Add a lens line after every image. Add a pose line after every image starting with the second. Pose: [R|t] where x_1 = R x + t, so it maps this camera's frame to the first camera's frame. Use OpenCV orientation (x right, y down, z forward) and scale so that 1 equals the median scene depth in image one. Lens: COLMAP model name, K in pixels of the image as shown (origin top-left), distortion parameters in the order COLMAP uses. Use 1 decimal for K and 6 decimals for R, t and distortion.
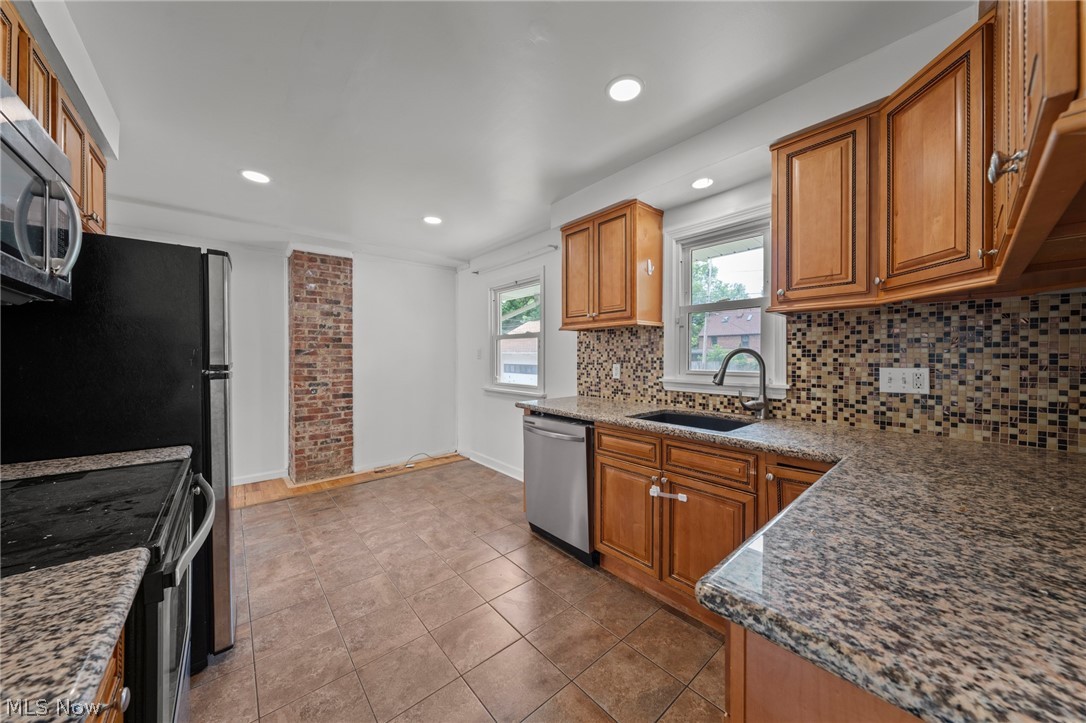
lens RADIAL K [[368.5, 0, 547.7], [0, 368.5, 357.9], [0, 0, 1]] dist [-0.003012, -0.000100]
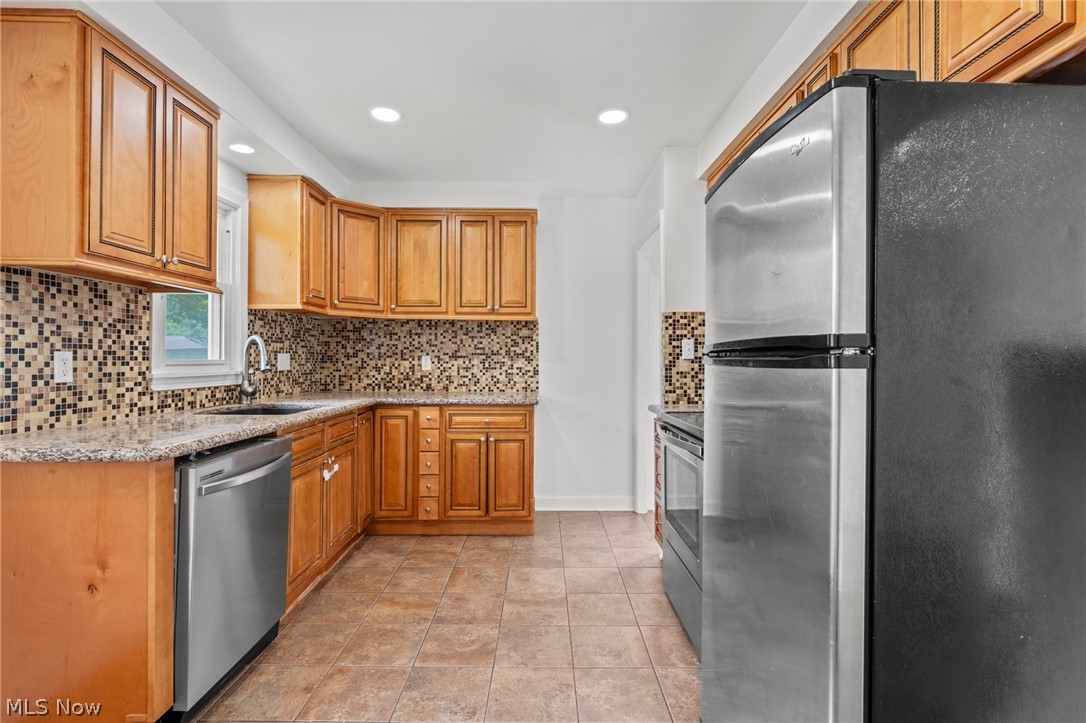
lens RADIAL K [[516.9, 0, 547.5], [0, 516.9, 356.4], [0, 0, 1]] dist [0.001734, -0.001192]
pose [[-0.760346, 0.000324, 0.649518, -0.717534], [-0.000526, 0.999999, -0.001114, 0.023351], [-0.649518, -0.001188, -0.760345, 1.102328]]
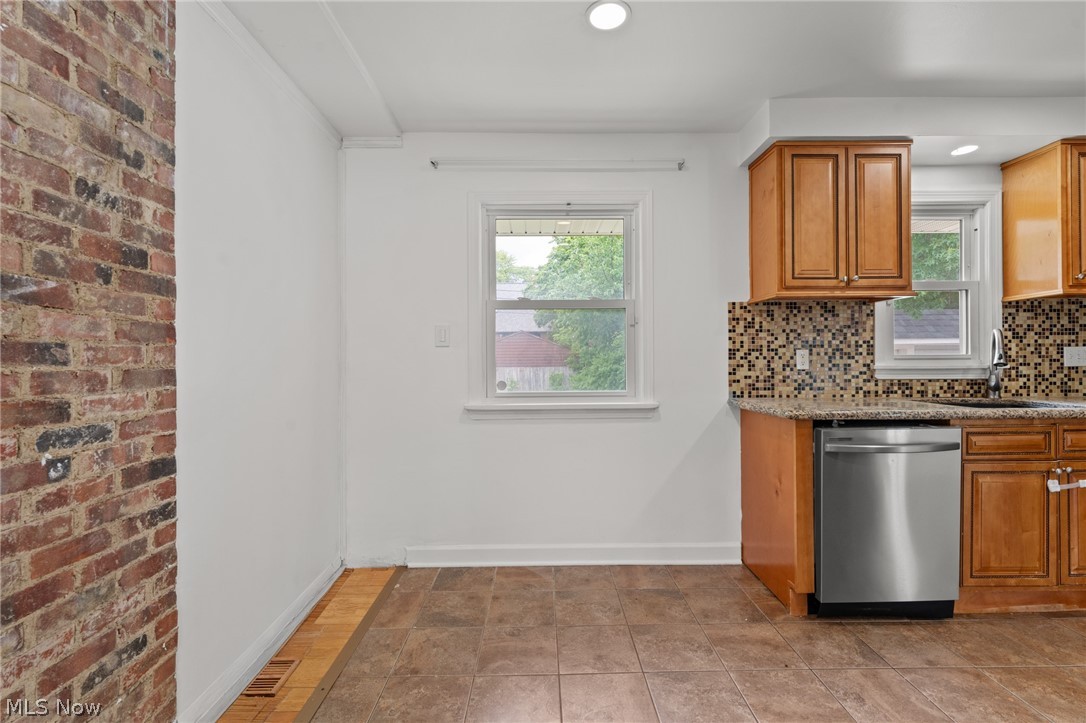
lens RADIAL K [[477.3, 0, 546.9], [0, 477.3, 360.5], [0, 0, 1]] dist [-0.000364, 0.000122]
pose [[0.644847, -0.001710, 0.764310, -0.880807], [0.009239, 0.999942, -0.005558, 0.039089], [-0.764256, 0.010645, 0.644825, 0.774479]]
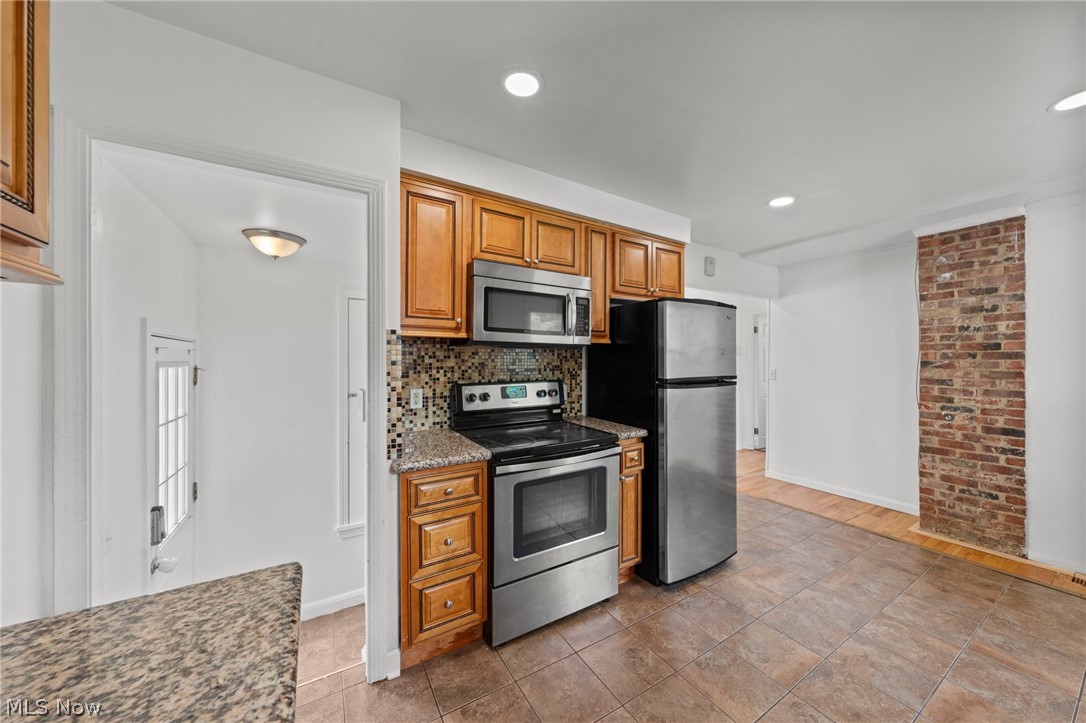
lens RADIAL K [[377.7, 0, 546.4], [0, 377.7, 358.6], [0, 0, 1]] dist [-0.004489, 0.000303]
pose [[-0.167274, -0.002312, -0.985908, 0.329166], [-0.006488, 0.999978, -0.001244, -0.027960], [0.985889, 0.006189, -0.167286, 0.431067]]
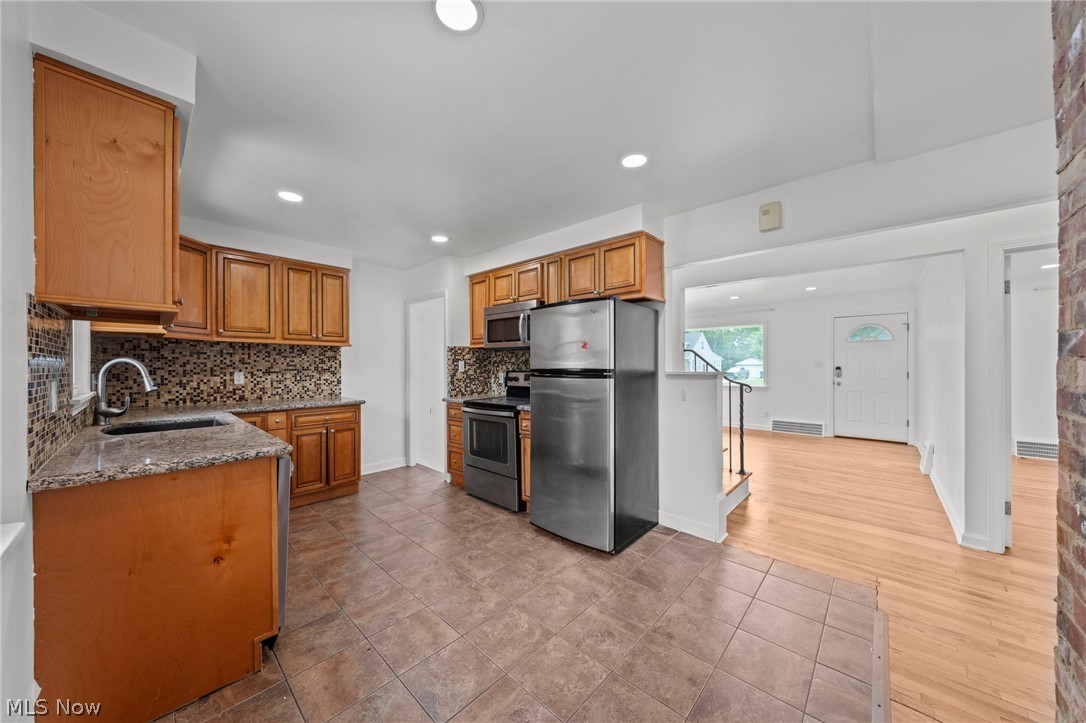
lens RADIAL K [[368.5, 0, 545.7], [0, 368.5, 364.9], [0, 0, 1]] dist [-0.003012, -0.000100]
pose [[-0.993451, 0.004036, -0.114189, -0.400723], [0.003497, 0.999982, 0.004926, -0.005622], [0.114207, 0.004495, -0.993447, 1.553485]]
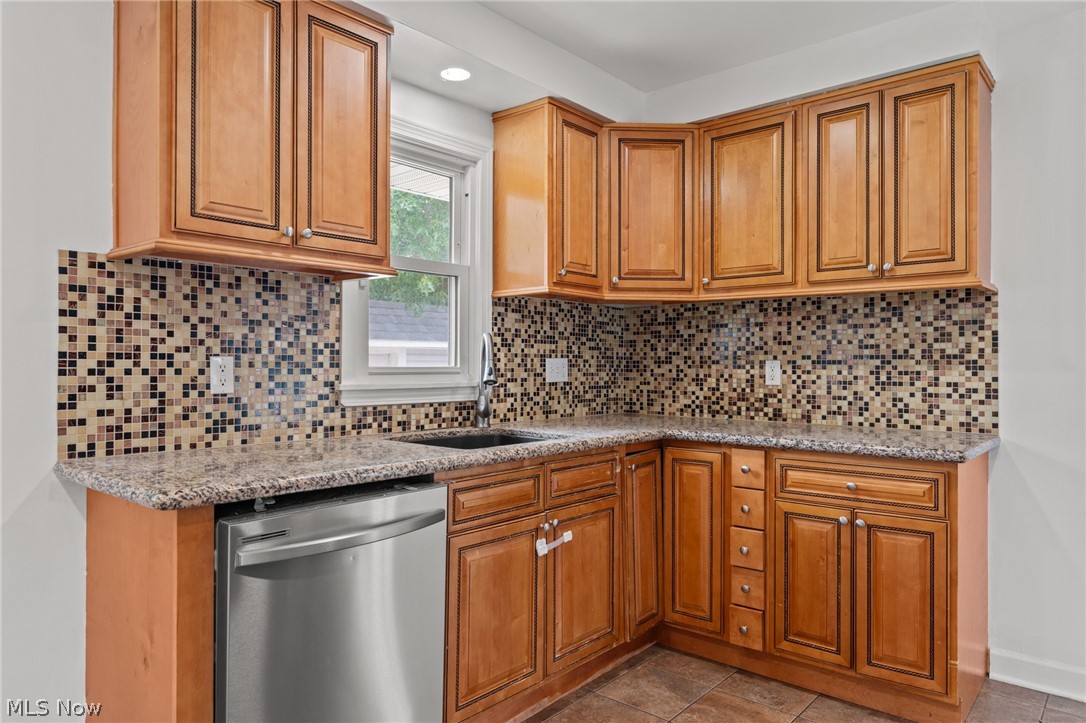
lens RADIAL K [[702.1, 0, 546.0], [0, 702.1, 361.6], [0, 0, 1]] dist [0.003588, -0.004442]
pose [[-0.146048, 0.003961, 0.989270, -0.612528], [0.001647, 0.999992, -0.003761, 0.025490], [-0.989276, 0.001080, -0.146054, 0.766374]]
